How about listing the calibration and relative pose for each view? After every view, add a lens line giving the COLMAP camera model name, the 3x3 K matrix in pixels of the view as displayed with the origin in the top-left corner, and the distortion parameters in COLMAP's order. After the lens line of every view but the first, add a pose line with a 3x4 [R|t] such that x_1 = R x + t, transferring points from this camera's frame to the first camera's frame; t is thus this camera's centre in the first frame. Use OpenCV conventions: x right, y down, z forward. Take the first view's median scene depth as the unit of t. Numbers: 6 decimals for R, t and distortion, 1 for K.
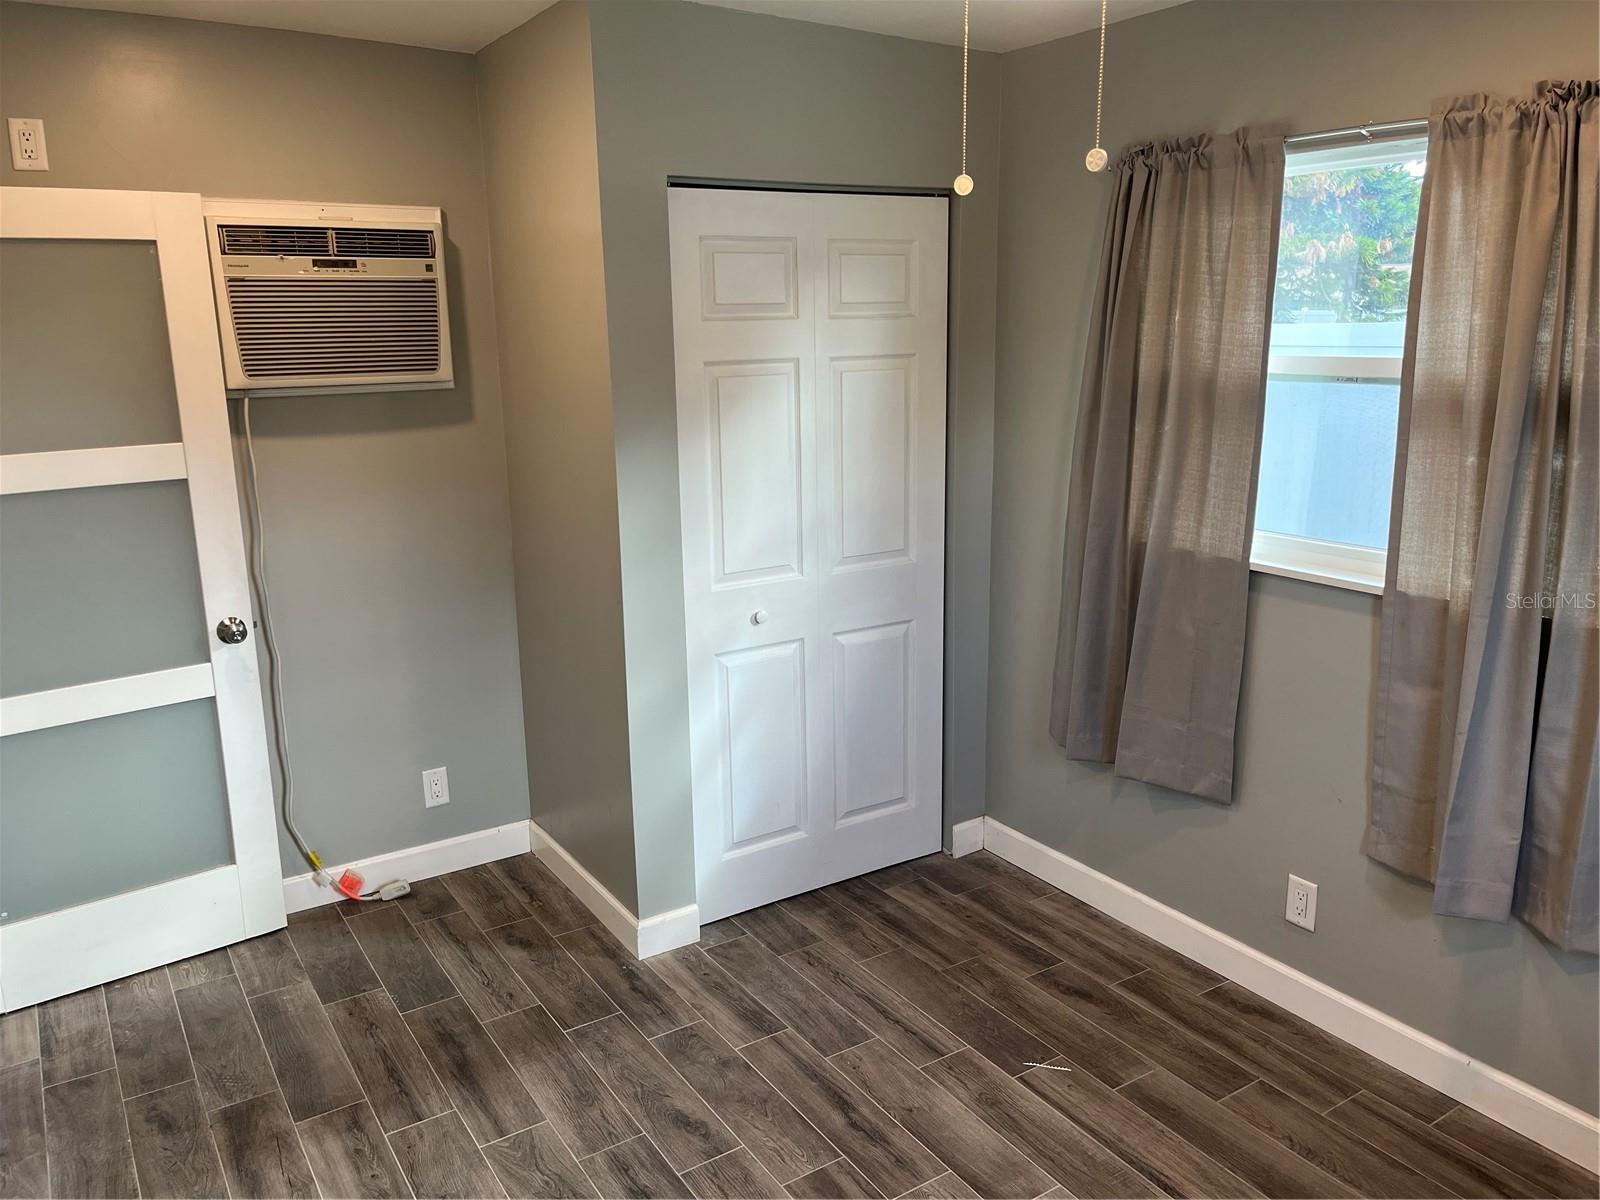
lens RADIAL K [[1213.6, 0, 786.6], [0, 1213.6, 604.4], [0, 0, 1]] dist [0.064130, -0.097471]
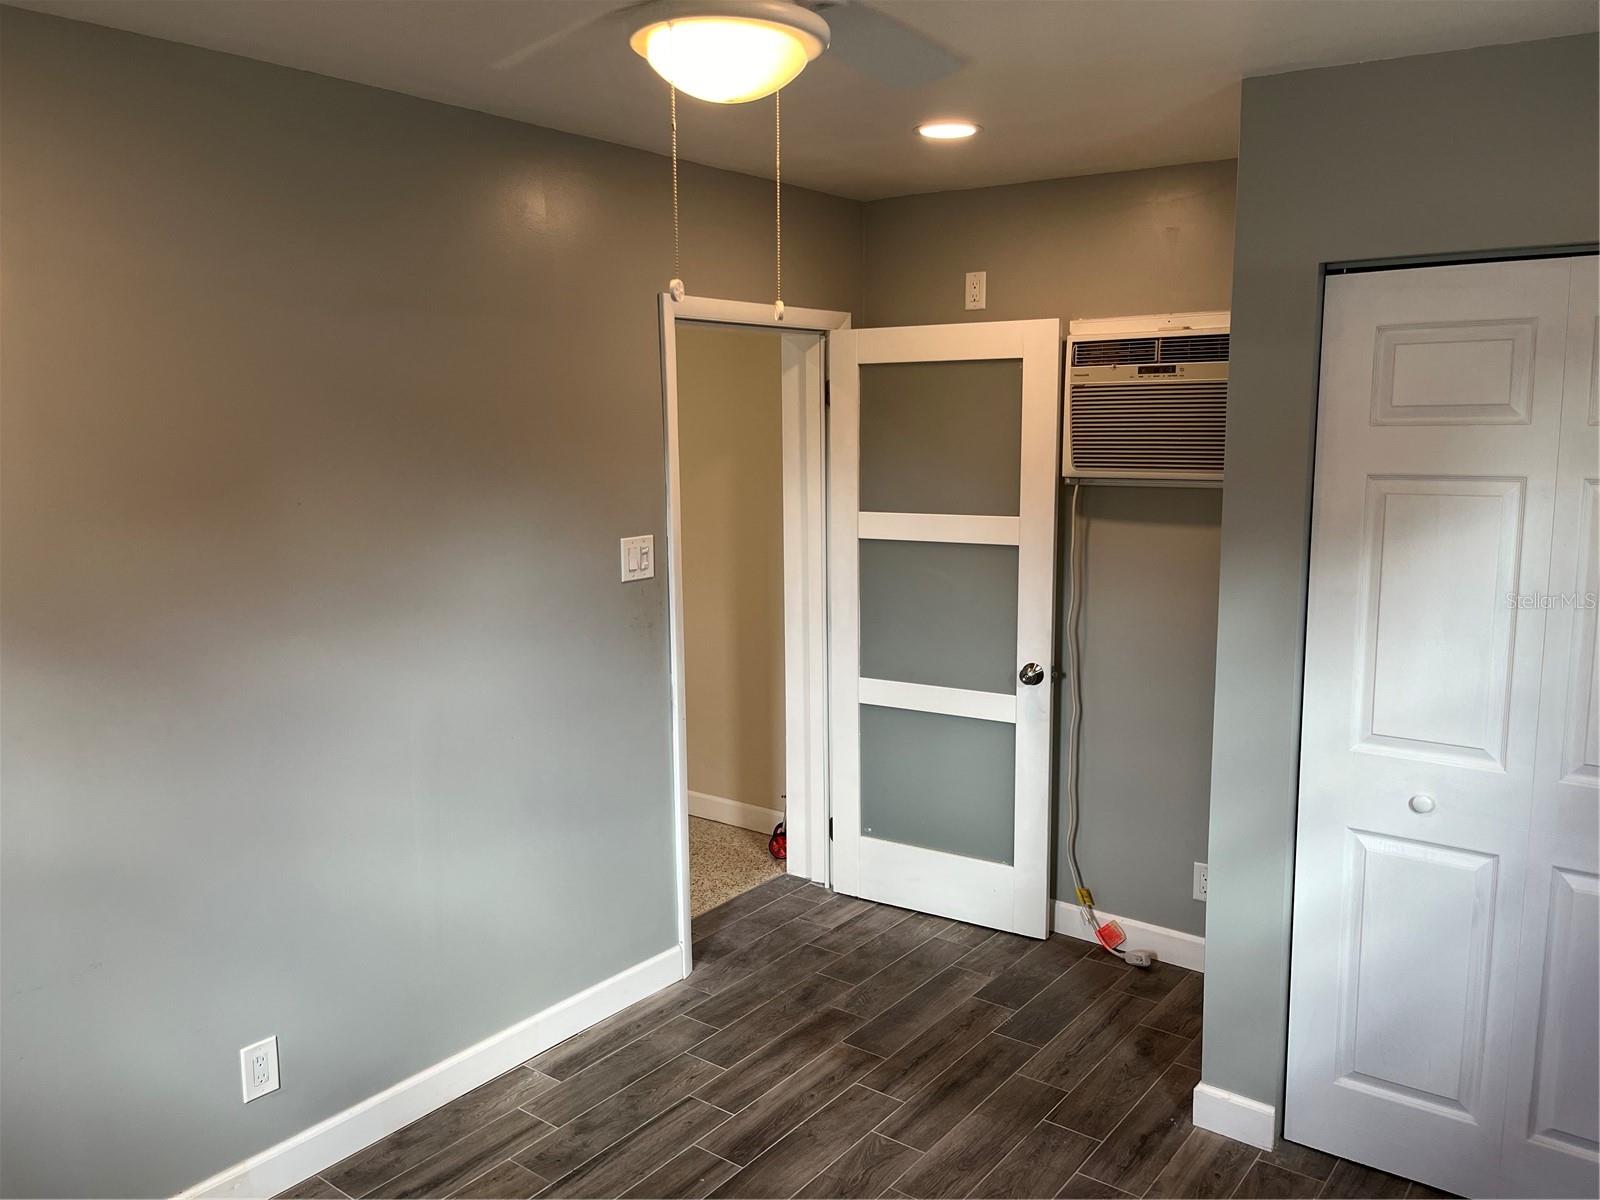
lens RADIAL K [[1213.6, 0, 784.9], [0, 1213.6, 603.0], [0, 0, 1]] dist [0.064130, -0.097471]
pose [[0.328552, 0.153616, -0.931910, 0.599225], [-0.213614, 0.973204, 0.085112, -0.101414], [0.920012, 0.171105, 0.352563, 0.359661]]
